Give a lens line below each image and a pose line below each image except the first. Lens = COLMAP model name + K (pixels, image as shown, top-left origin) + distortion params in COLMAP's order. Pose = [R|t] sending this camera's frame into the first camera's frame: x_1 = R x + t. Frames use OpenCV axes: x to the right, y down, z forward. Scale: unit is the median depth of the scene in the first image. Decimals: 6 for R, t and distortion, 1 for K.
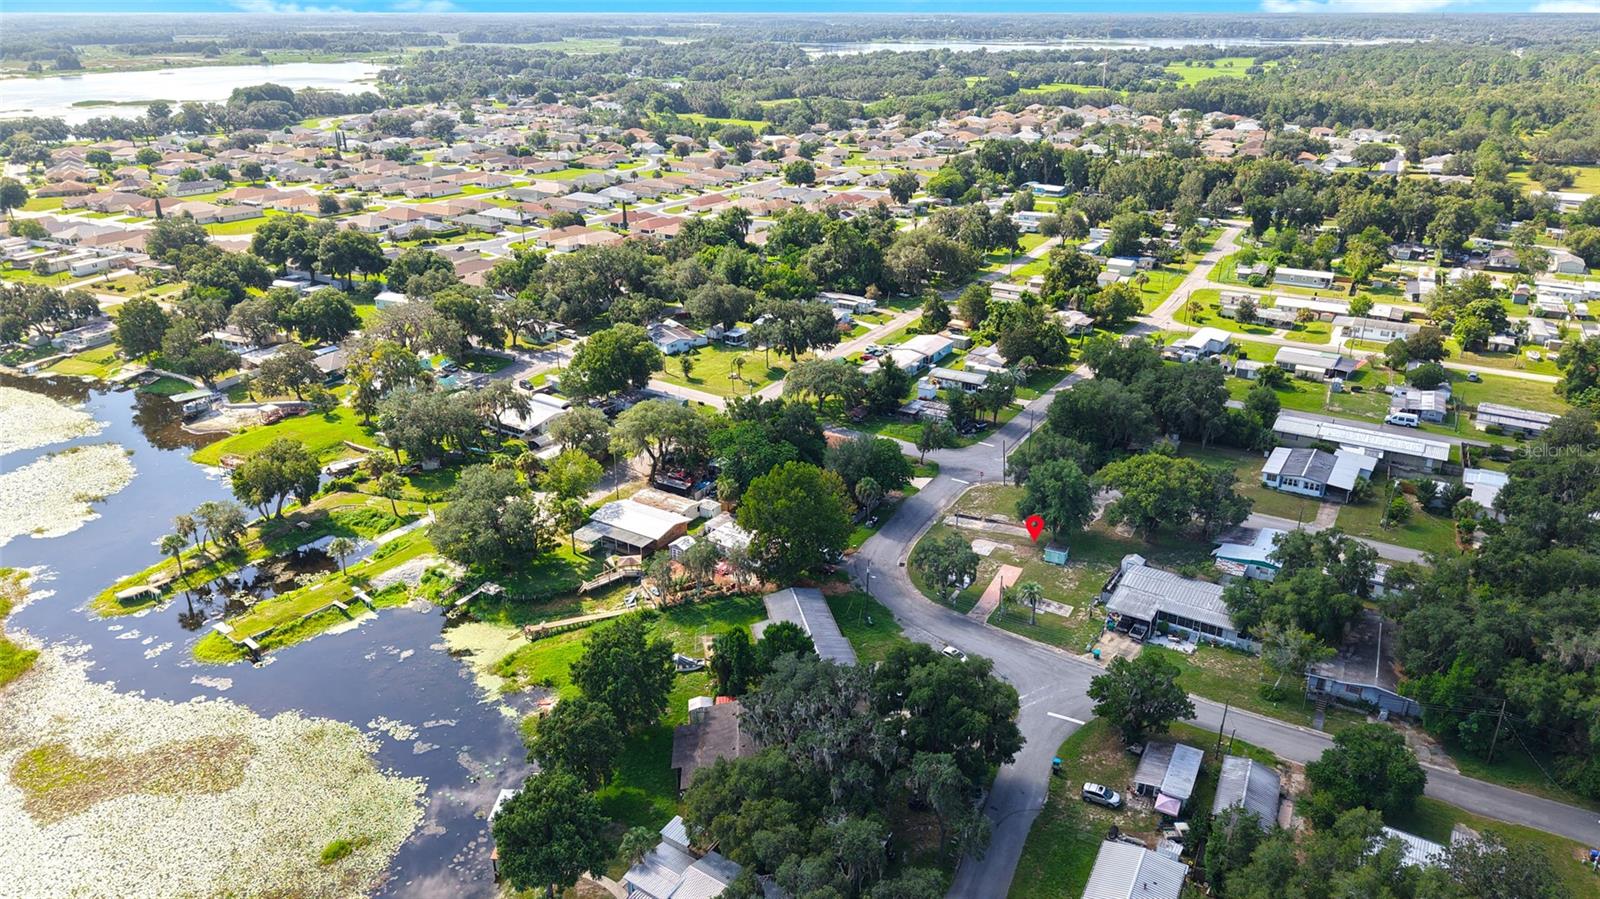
lens RADIAL K [[1046.8, 0, 800.0], [0, 1046.8, 449.5], [0, 0, 1]] dist [0.070490, -0.089328]
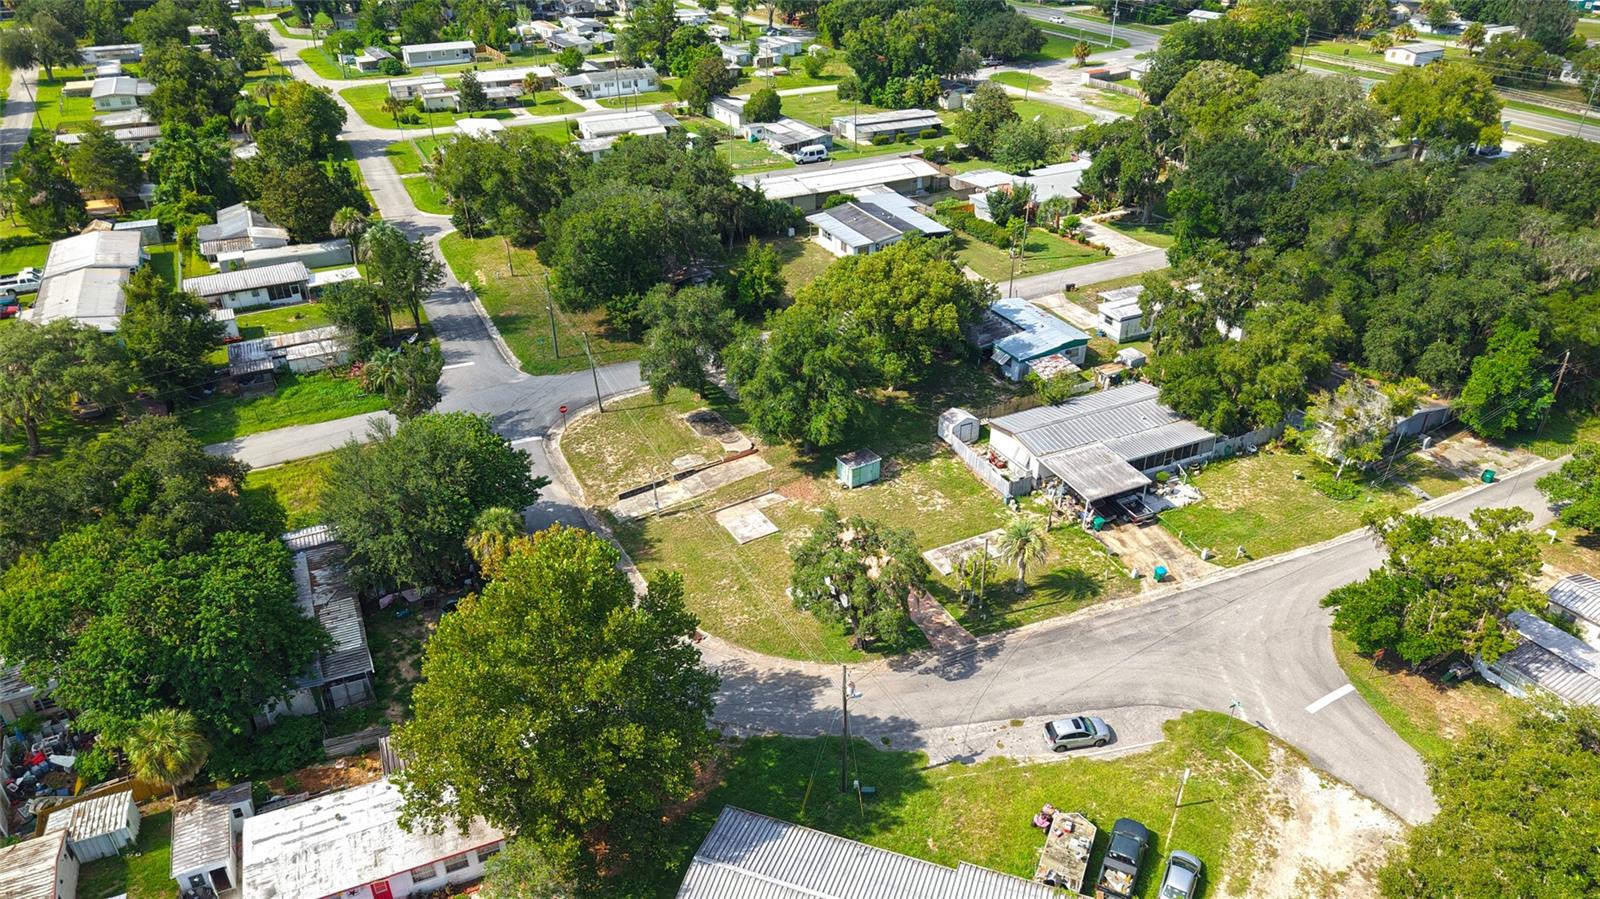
lens RADIAL K [[1066.0, 0, 800.0], [0, 1066.0, 449.5], [0, 0, 1]] dist [0.001213, 0.000258]
pose [[0.518007, -0.426217, 0.741625, -0.148251], [0.323557, 0.900230, 0.291372, -0.066548], [-0.791821, 0.089025, 0.604231, 0.530030]]
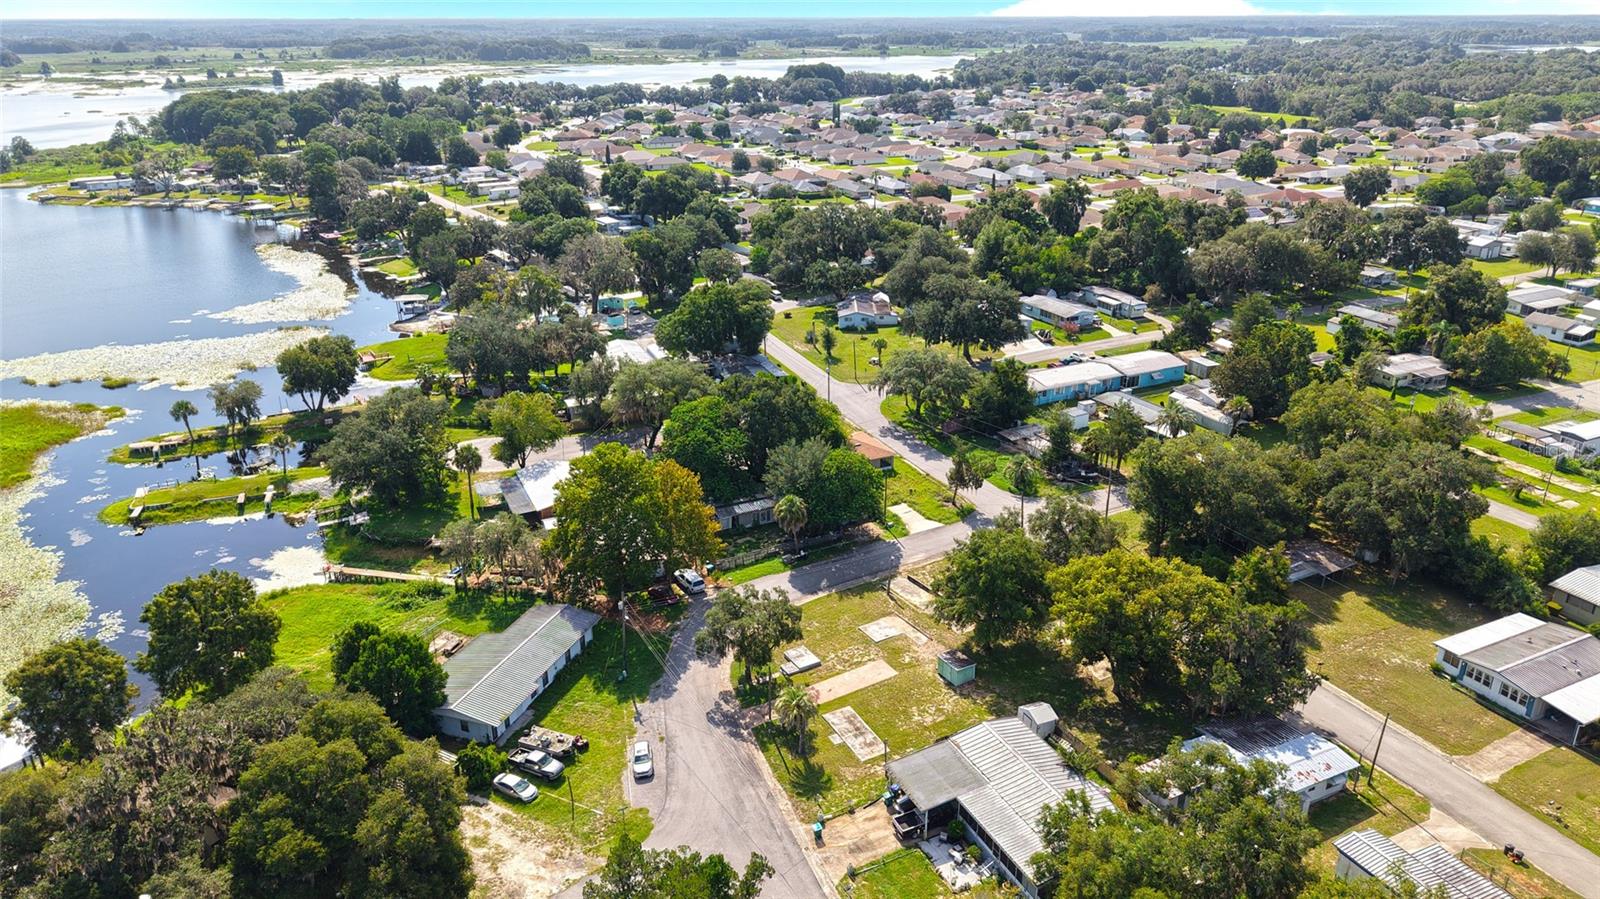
lens RADIAL K [[1066.0, 0, 800.0], [0, 1066.0, 449.5], [0, 0, 1]] dist [0.001213, 0.000258]
pose [[0.850472, 0.196762, -0.487835, 0.353299], [-0.199526, 0.978768, 0.046929, -0.034314], [0.486711, 0.057424, 0.871674, 0.291015]]
